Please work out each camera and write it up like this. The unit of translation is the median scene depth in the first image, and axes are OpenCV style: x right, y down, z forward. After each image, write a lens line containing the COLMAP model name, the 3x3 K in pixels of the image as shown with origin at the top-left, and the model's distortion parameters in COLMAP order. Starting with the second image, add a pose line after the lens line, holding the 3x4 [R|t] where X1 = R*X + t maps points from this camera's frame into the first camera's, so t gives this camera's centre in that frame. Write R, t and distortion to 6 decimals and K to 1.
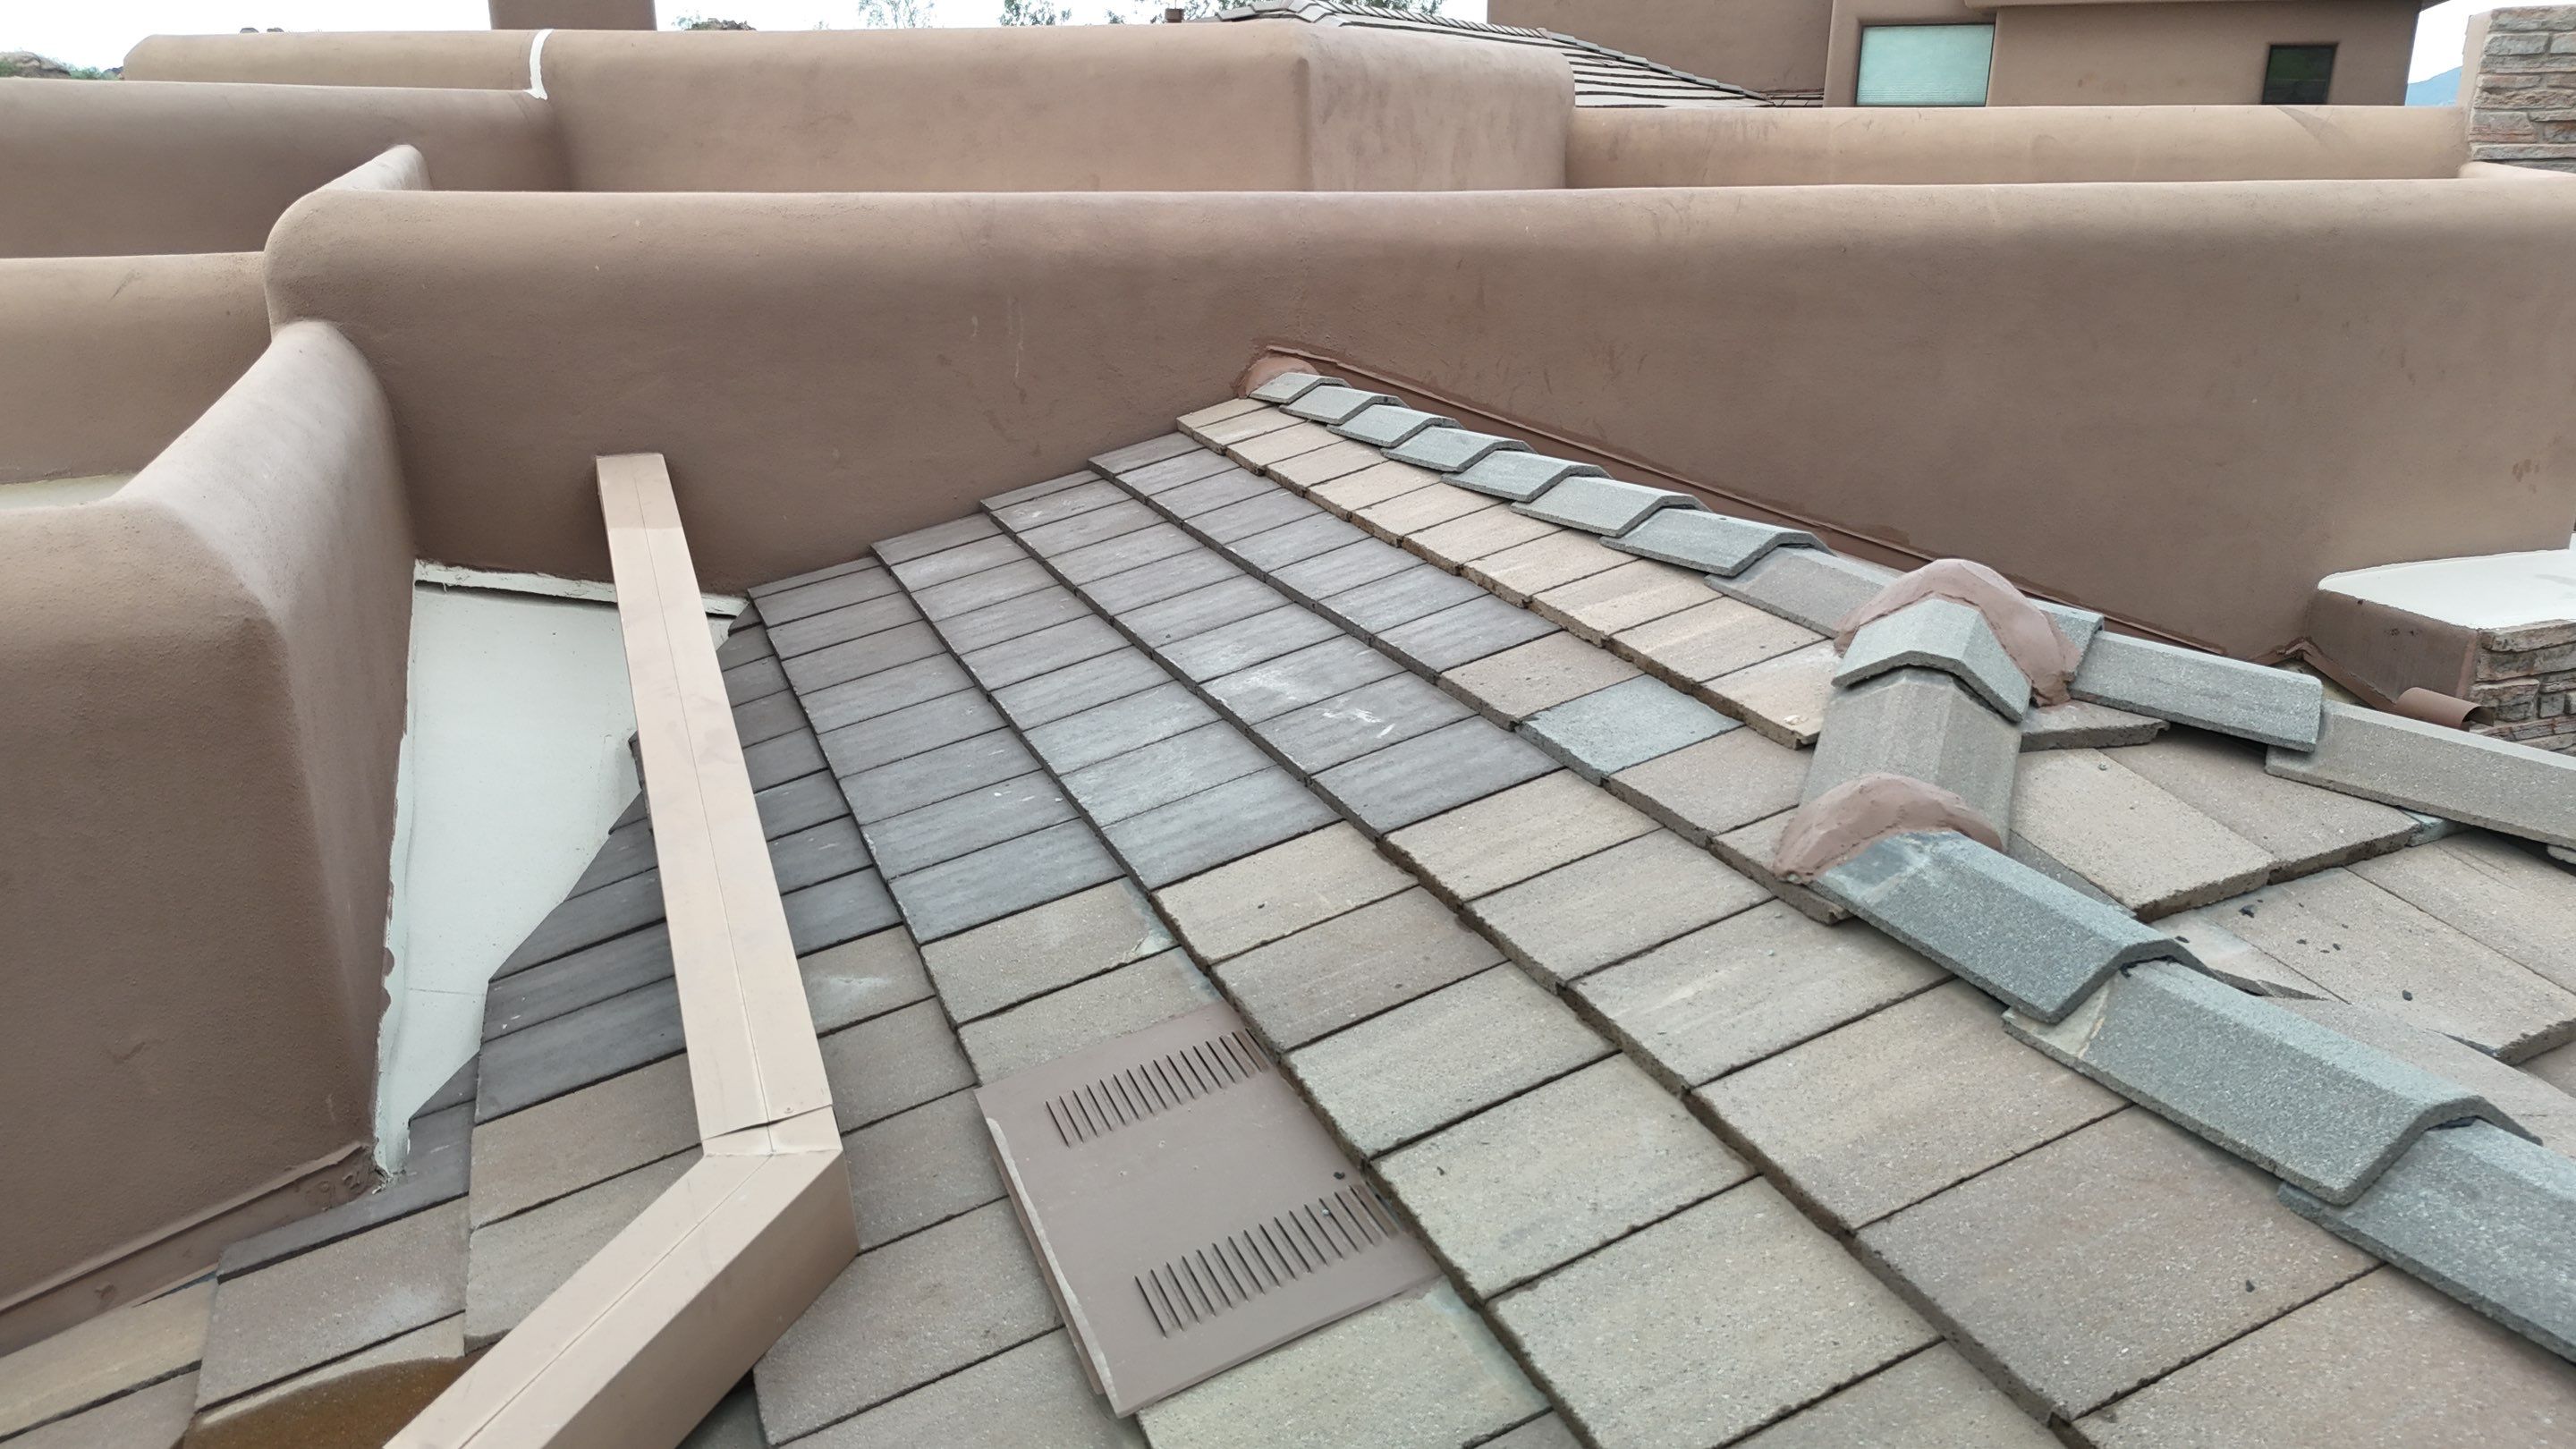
lens RADIAL K [[1899.5, 0, 1286.8], [0, 1899.5, 737.1], [0, 0, 1]] dist [0.057971, -0.065431]
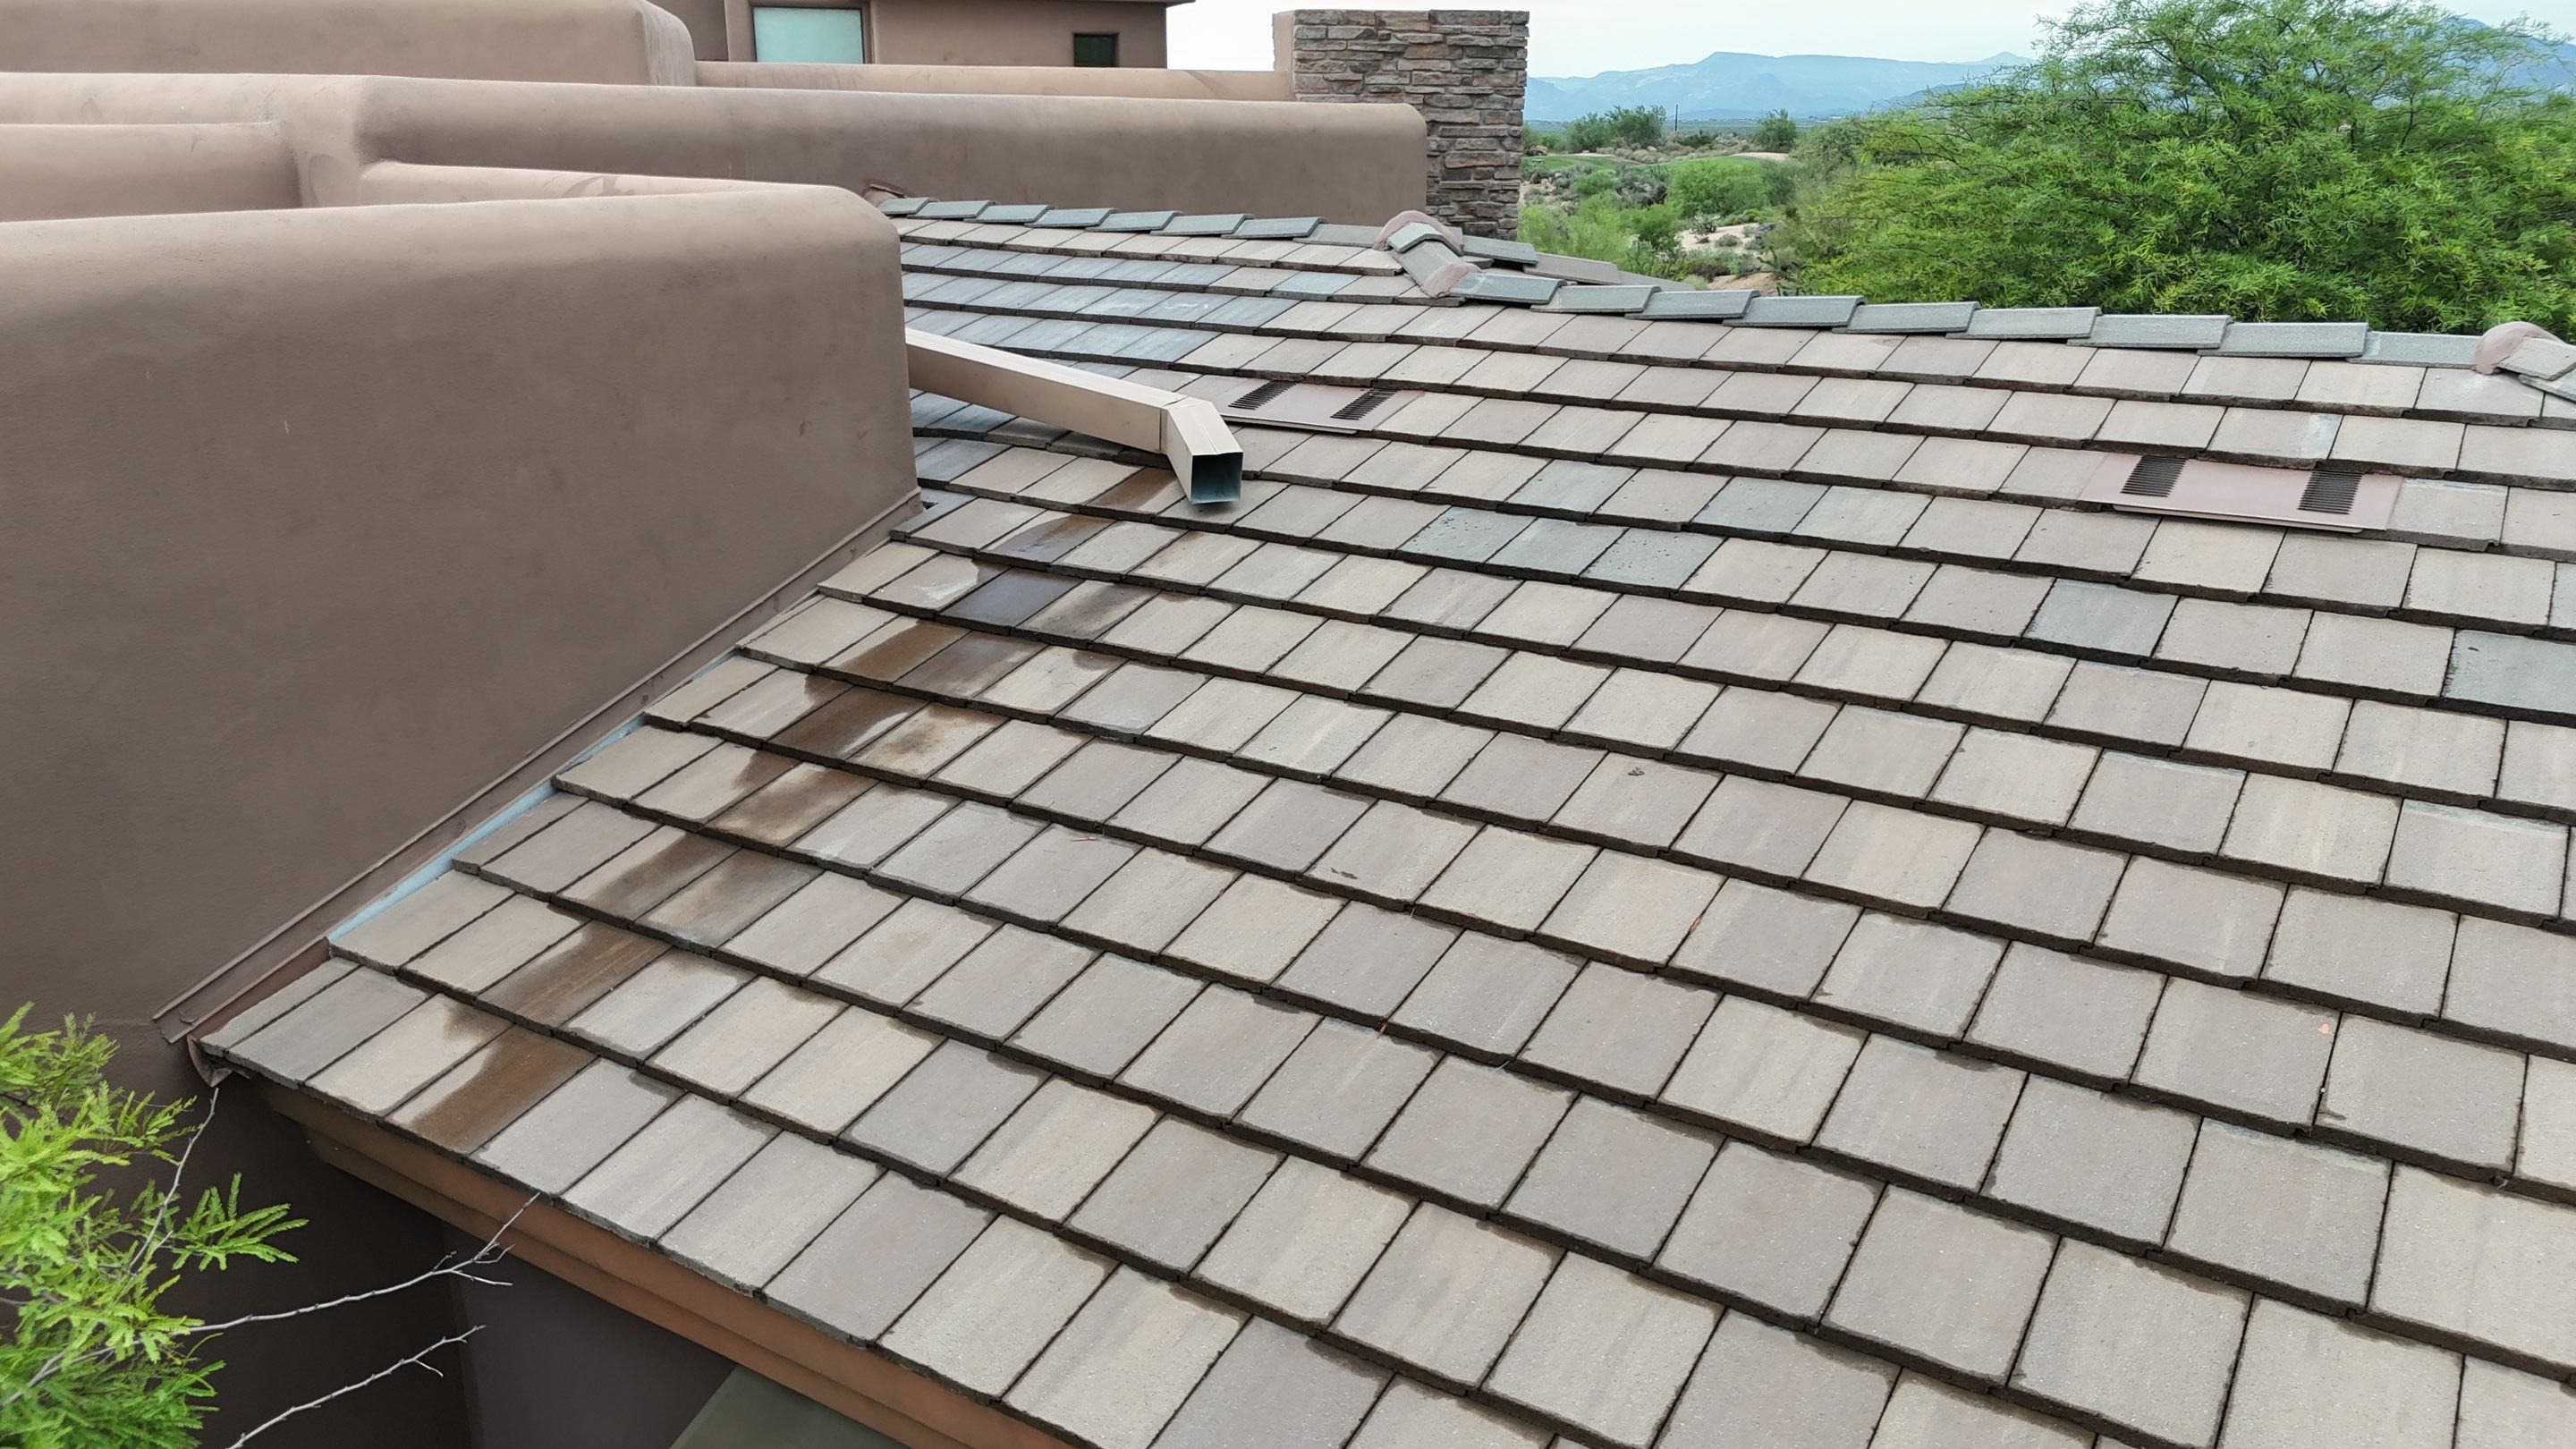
lens RADIAL K [[1899.5, 0, 1286.8], [0, 1899.5, 737.1], [0, 0, 1]] dist [0.057971, -0.065431]
pose [[0.803191, -0.182608, 0.567043, -0.413533], [0.178519, 0.981895, 0.063342, 0.123799], [-0.568344, 0.050353, 0.821249, -0.299951]]
